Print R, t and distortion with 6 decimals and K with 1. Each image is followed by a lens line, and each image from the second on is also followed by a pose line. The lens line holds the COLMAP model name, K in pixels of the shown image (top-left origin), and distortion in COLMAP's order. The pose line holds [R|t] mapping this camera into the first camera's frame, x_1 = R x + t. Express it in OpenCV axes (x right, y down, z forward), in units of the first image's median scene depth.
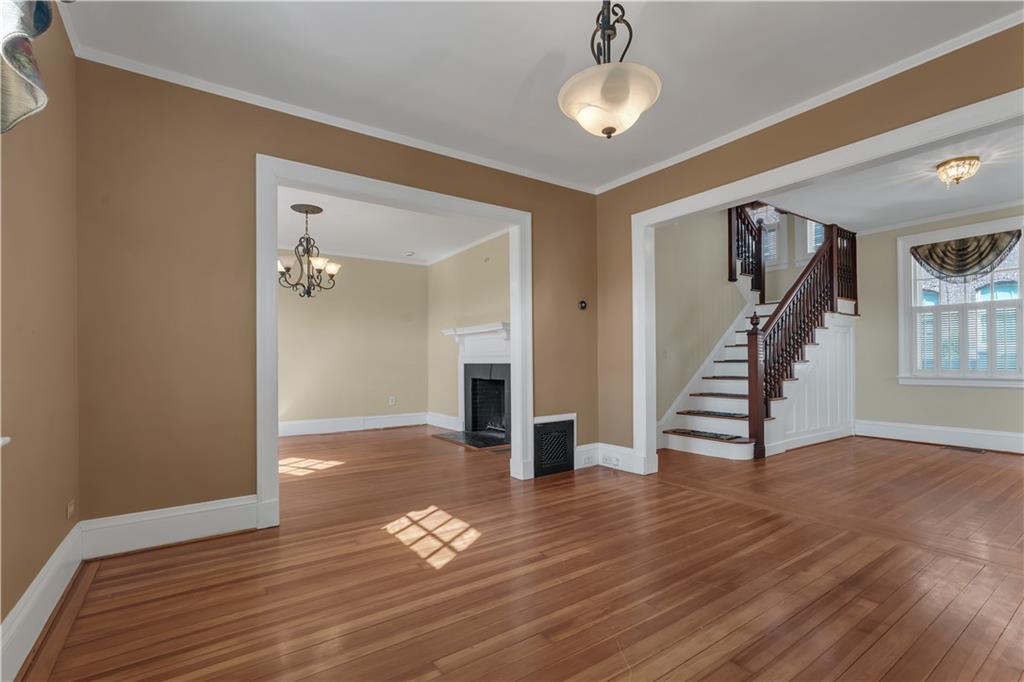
lens RADIAL K [[467.5, 0, 511.8], [0, 467.5, 351.0], [0, 0, 1]] dist [-0.003139, 0.000274]
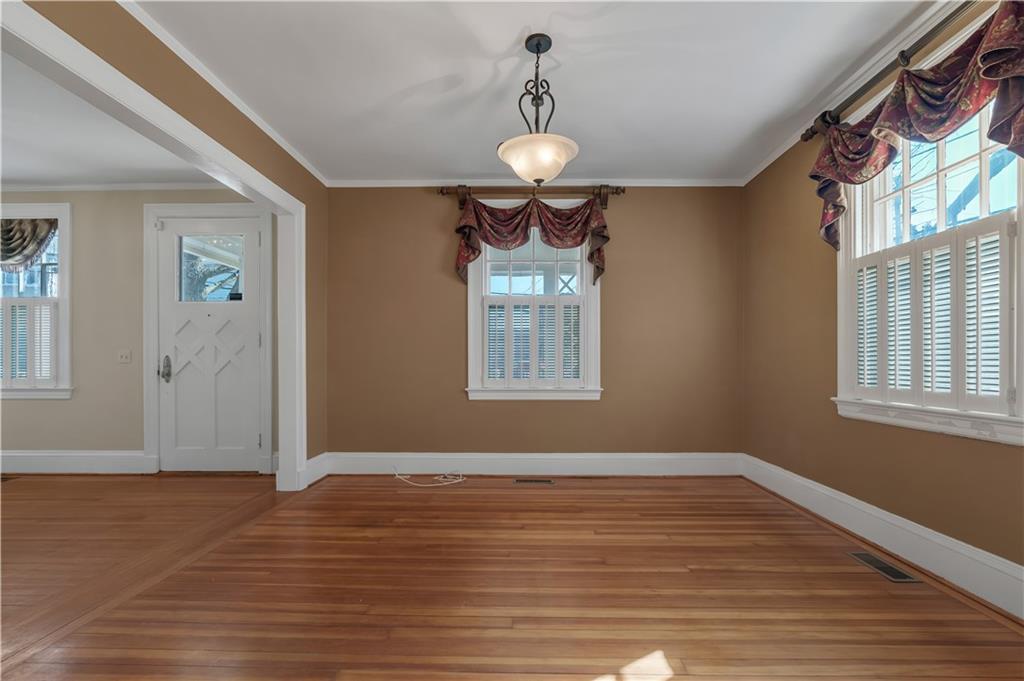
lens RADIAL K [[472.5, 0, 517.4], [0, 472.5, 368.1], [0, 0, 1]] dist [0.000795, 0.000066]
pose [[-0.812543, 0.003147, 0.582893, -0.317541], [-0.005282, 0.999905, -0.012762, 0.032805], [-0.582877, -0.013449, -0.812449, 1.352315]]
